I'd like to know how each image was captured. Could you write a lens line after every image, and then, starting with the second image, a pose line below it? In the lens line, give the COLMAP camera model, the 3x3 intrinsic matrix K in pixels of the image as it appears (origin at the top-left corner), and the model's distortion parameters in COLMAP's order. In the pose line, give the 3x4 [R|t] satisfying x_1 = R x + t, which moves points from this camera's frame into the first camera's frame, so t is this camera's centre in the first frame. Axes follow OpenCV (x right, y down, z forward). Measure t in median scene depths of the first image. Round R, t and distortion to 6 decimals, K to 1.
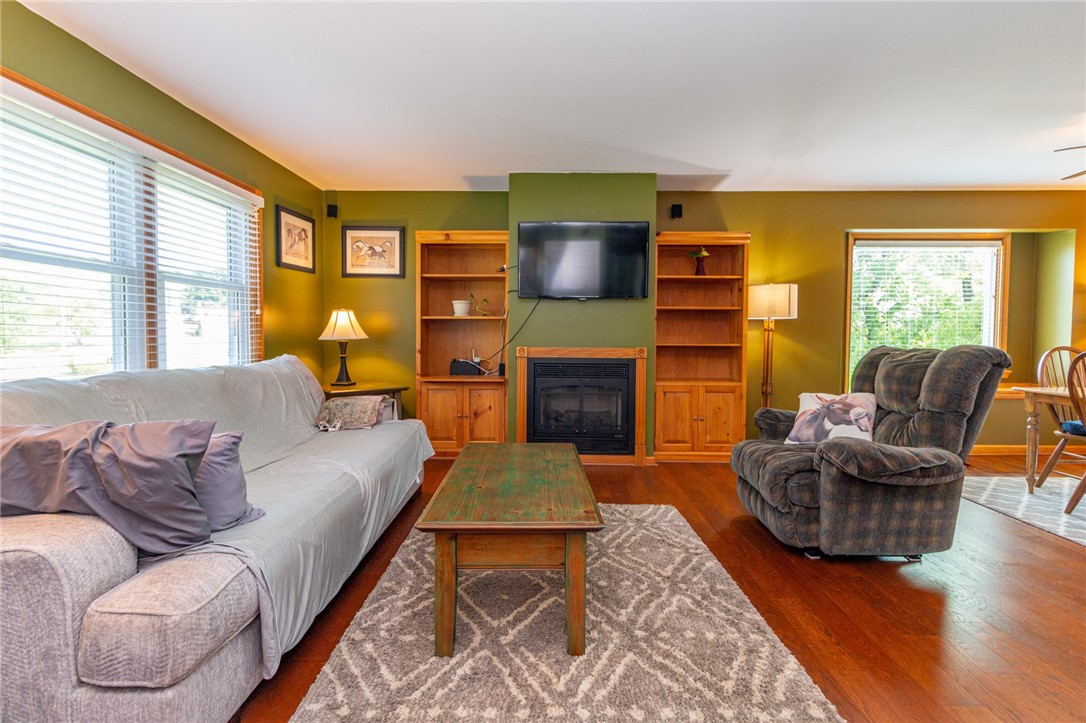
lens RADIAL K [[500.5, 0, 542.2], [0, 500.5, 353.4], [0, 0, 1]] dist [0.002185, -0.000291]
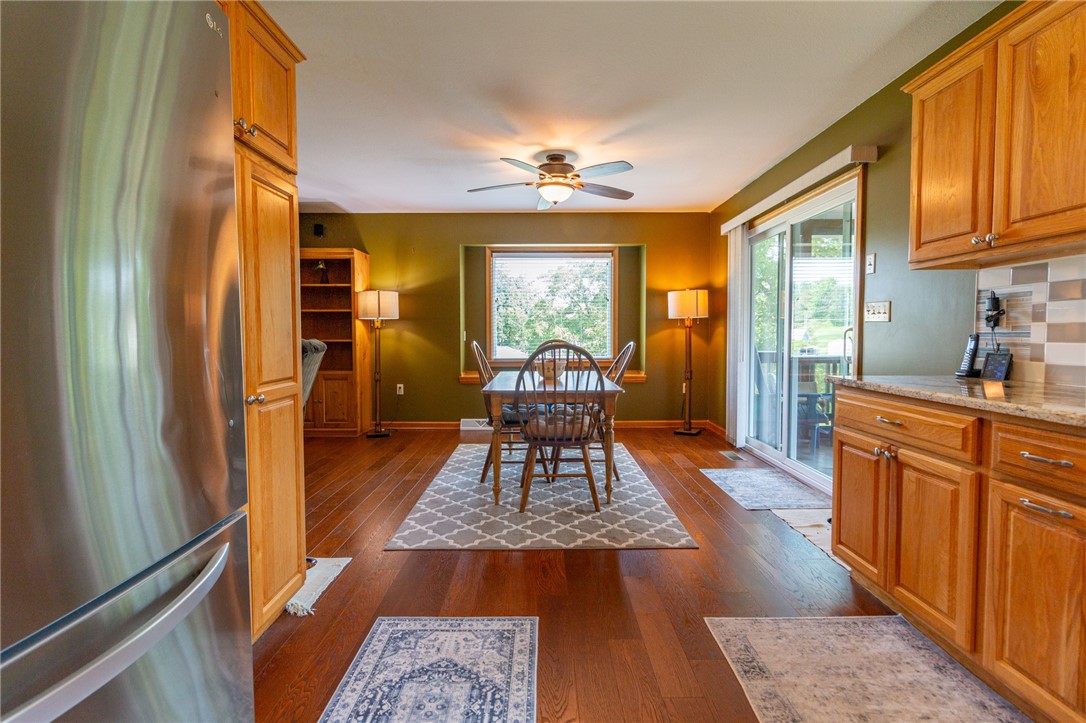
lens RADIAL K [[500.5, 0, 539.8], [0, 500.5, 358.7], [0, 0, 1]] dist [0.002185, -0.000291]
pose [[0.999782, -0.010378, 0.018133, 0.773393], [0.010154, 0.999872, 0.012394, 0.014891], [-0.018259, -0.012207, 0.999759, -0.215674]]
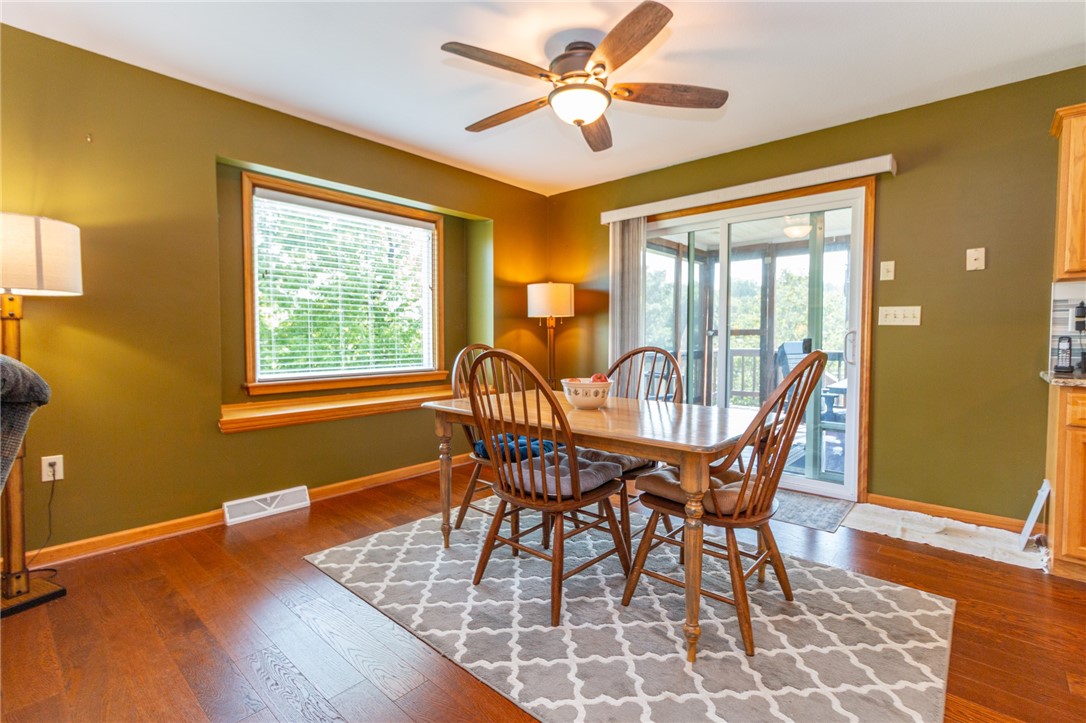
lens RADIAL K [[500.5, 0, 540.1], [0, 500.5, 359.0], [0, 0, 1]] dist [0.002185, -0.000291]
pose [[0.652333, -0.041536, 0.756793, 0.391001], [0.032674, 0.999110, 0.026672, -0.006702], [-0.757227, 0.007328, 0.653110, 0.313716]]
